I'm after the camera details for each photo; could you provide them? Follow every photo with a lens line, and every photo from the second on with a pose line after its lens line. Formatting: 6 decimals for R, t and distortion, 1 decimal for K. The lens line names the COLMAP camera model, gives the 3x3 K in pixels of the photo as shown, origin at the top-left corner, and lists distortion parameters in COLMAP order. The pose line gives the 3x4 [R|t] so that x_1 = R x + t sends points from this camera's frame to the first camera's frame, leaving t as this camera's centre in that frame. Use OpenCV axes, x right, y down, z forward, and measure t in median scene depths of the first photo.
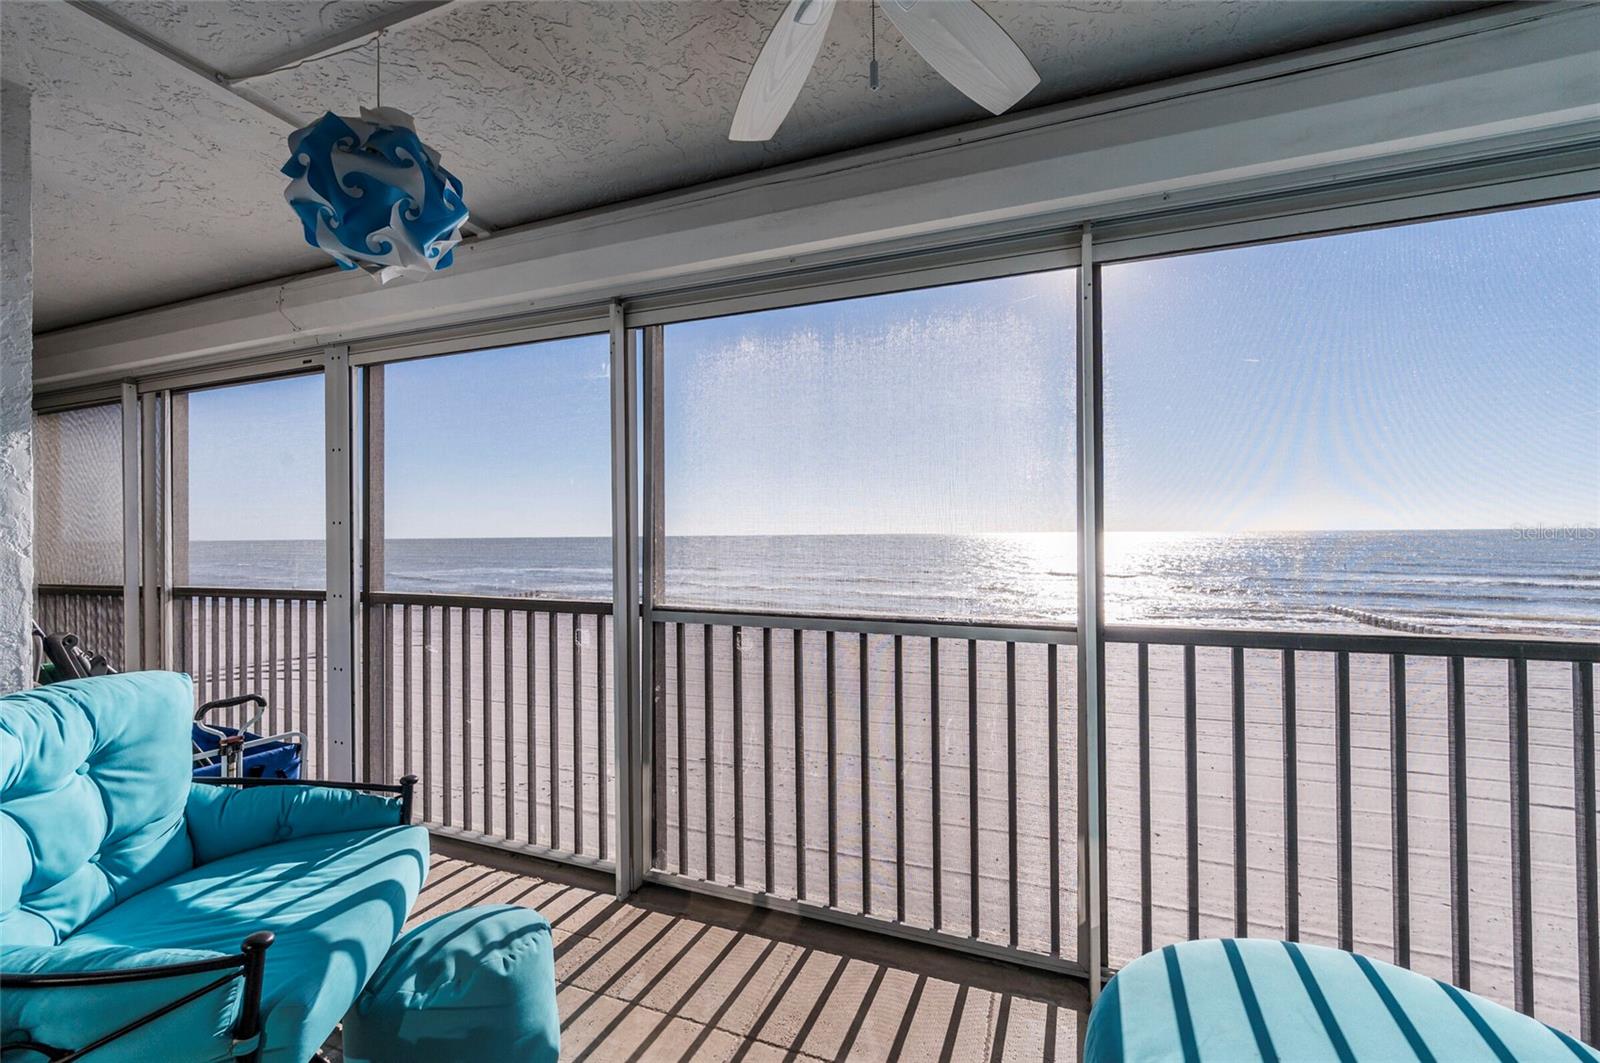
lens RADIAL K [[653.1, 0, 803.1], [0, 653.1, 537.9], [0, 0, 1]] dist [0.000389, 0.001600]
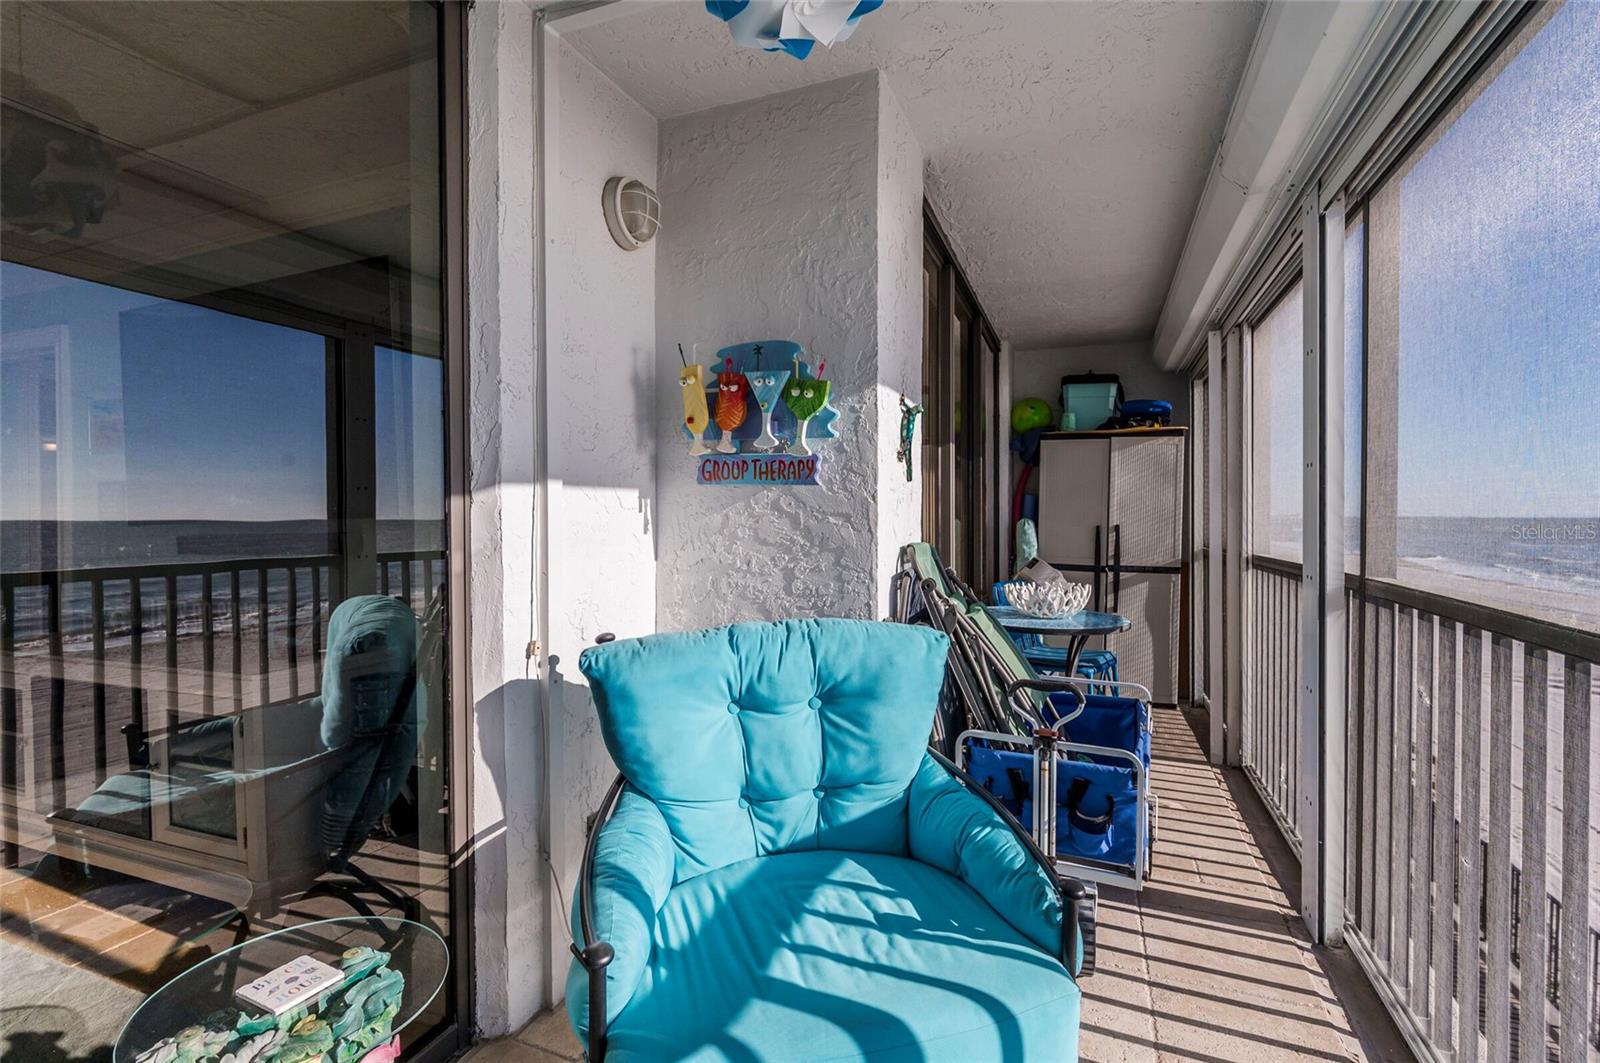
lens RADIAL K [[730.8, 0, 803.6], [0, 730.8, 531.6], [0, 0, 1]] dist [-0.003433, 0.002399]
pose [[-0.018222, 0.022385, -0.999583, 0.044109], [0.000516, 0.999749, 0.022379, 0.052722], [0.999834, -0.000108, -0.018229, 0.957876]]
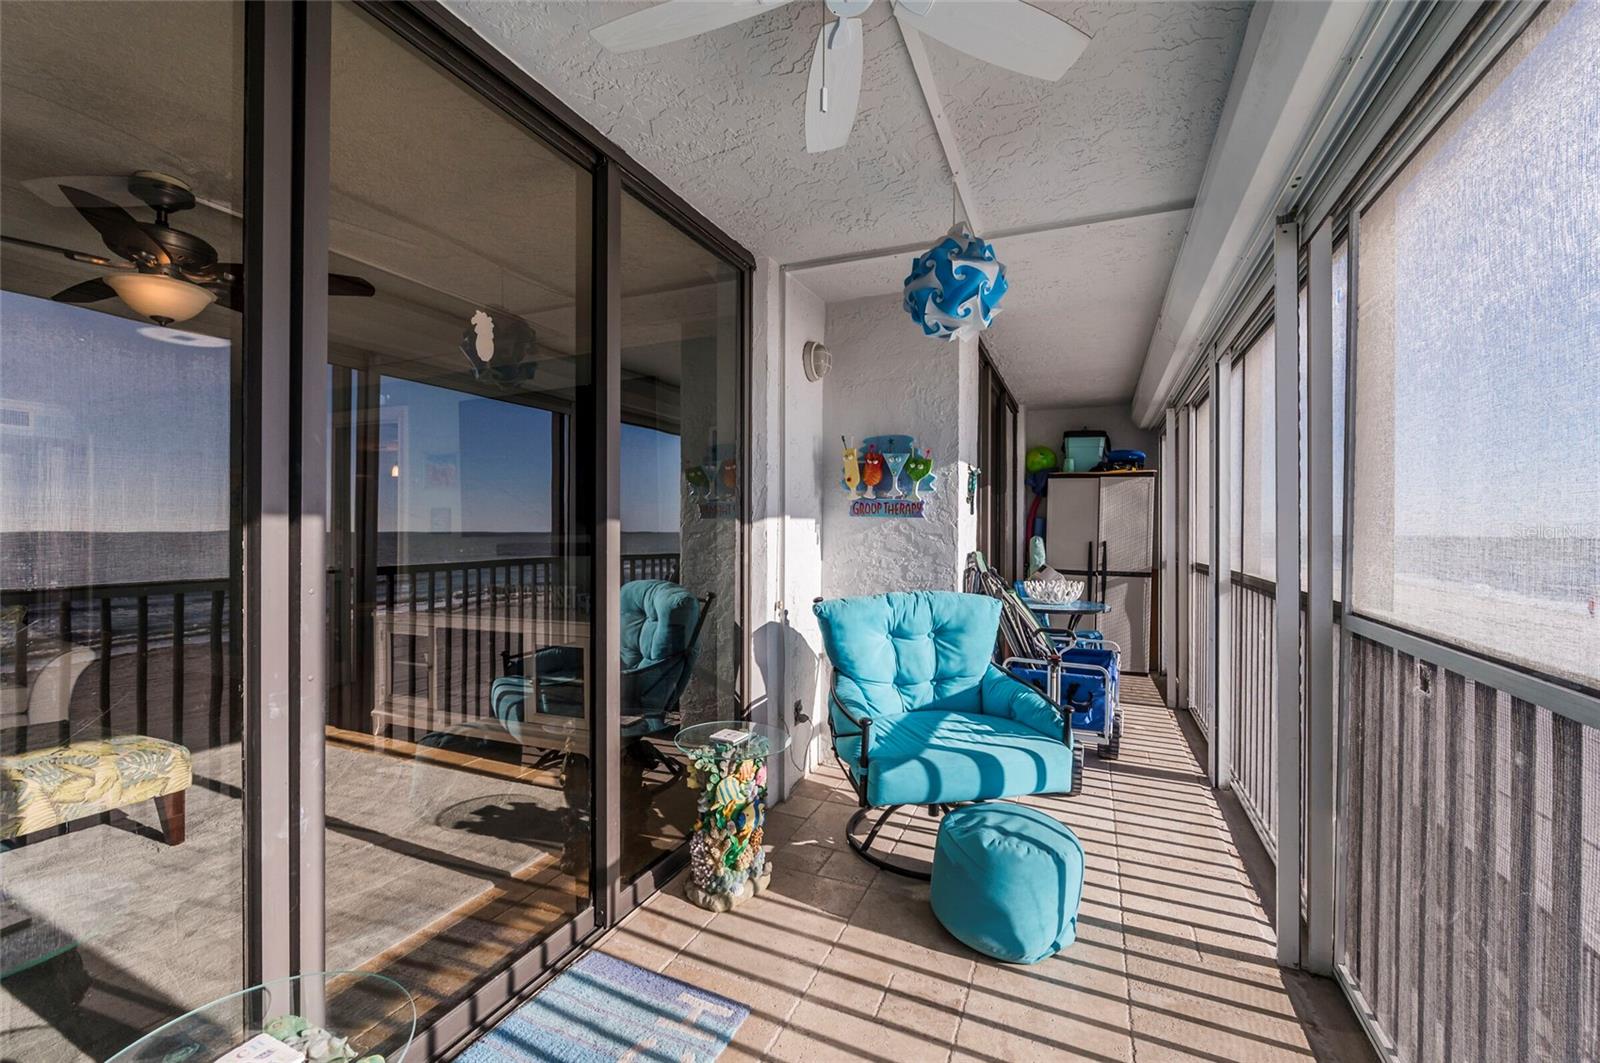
lens RADIAL K [[672.4, 0, 799.1], [0, 672.4, 535.5], [0, 0, 1]] dist [-0.003593, 0.000803]
pose [[-0.053016, 0.009633, -0.998547, 0.871220], [-0.007367, 0.999922, 0.010037, 0.036476], [0.998566, 0.007889, -0.052941, 0.680090]]
